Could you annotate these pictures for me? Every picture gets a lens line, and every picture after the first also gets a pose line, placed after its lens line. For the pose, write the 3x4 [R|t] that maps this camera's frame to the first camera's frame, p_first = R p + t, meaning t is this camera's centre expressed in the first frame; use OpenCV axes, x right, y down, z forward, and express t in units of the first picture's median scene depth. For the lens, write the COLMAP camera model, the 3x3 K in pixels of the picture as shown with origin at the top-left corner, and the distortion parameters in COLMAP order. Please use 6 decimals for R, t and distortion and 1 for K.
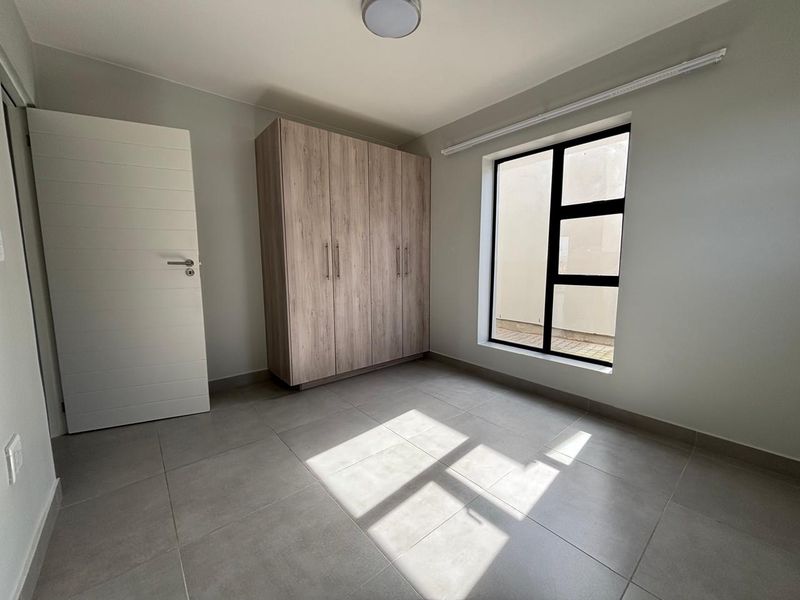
lens RADIAL K [[323.6, 0, 378.9], [0, 323.6, 300.0], [0, 0, 1]] dist [0.000099, -0.002001]
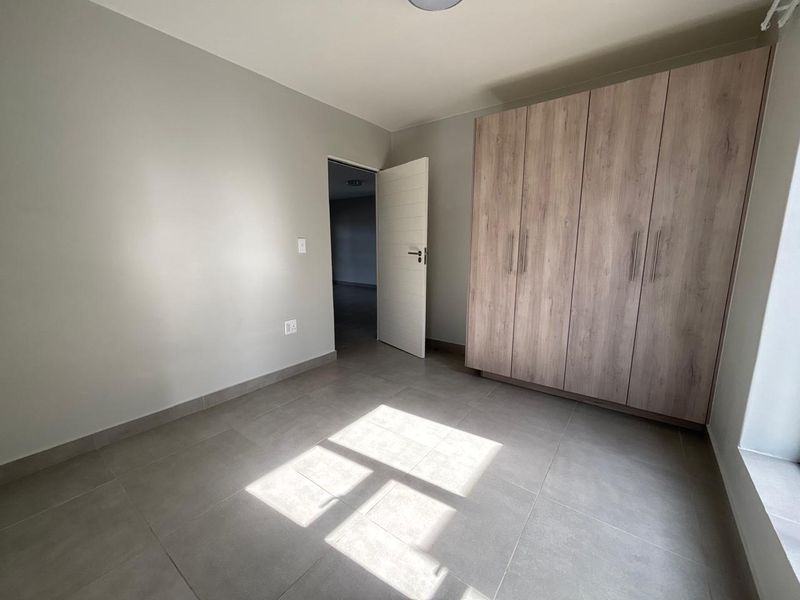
lens RADIAL K [[323.6, 0, 405.0], [0, 323.6, 297.1], [0, 0, 1]] dist [0.000099, -0.002001]
pose [[0.249003, 0.162581, -0.954759, 0.664685], [-0.105625, 0.984488, 0.140096, -0.096071], [0.962726, 0.065962, 0.262313, 0.474555]]
